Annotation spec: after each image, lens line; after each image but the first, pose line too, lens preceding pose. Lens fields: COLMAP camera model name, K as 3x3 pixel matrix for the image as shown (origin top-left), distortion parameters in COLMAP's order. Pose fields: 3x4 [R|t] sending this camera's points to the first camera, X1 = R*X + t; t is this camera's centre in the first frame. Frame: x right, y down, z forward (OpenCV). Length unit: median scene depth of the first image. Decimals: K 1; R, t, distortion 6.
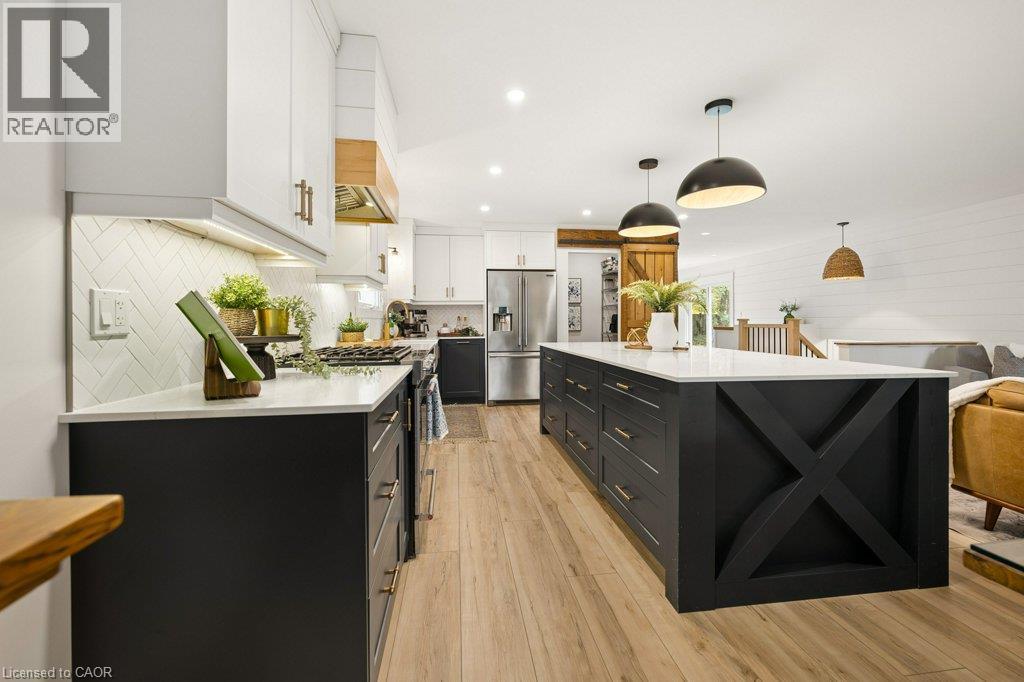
lens RADIAL K [[417.3, 0, 512.4], [0, 417.3, 321.0], [0, 0, 1]] dist [-0.000031, 0.000032]
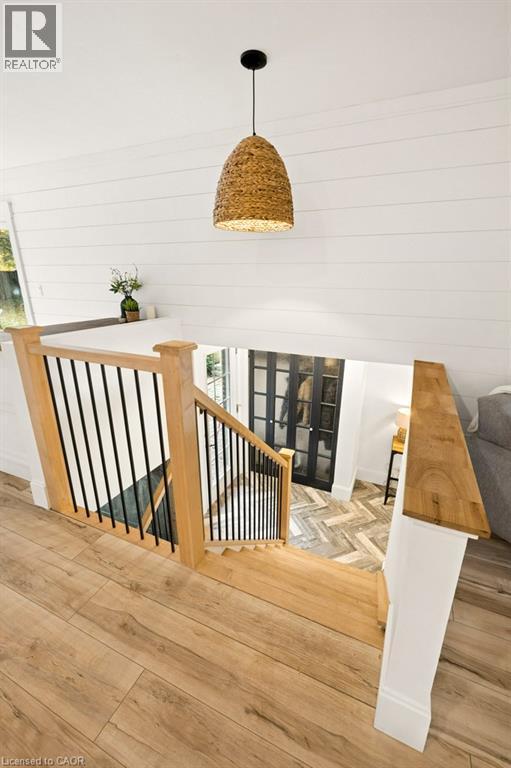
lens RADIAL K [[326.6, 0, 255.5], [0, 326.6, 384.0], [0, 0, 1]] dist [-0.000136, 0.000091]
pose [[0.537230, -0.255349, 0.803854, 0.434915], [-0.009559, 0.951166, 0.308532, -0.046404], [-0.843382, -0.173436, 0.508554, 0.709715]]
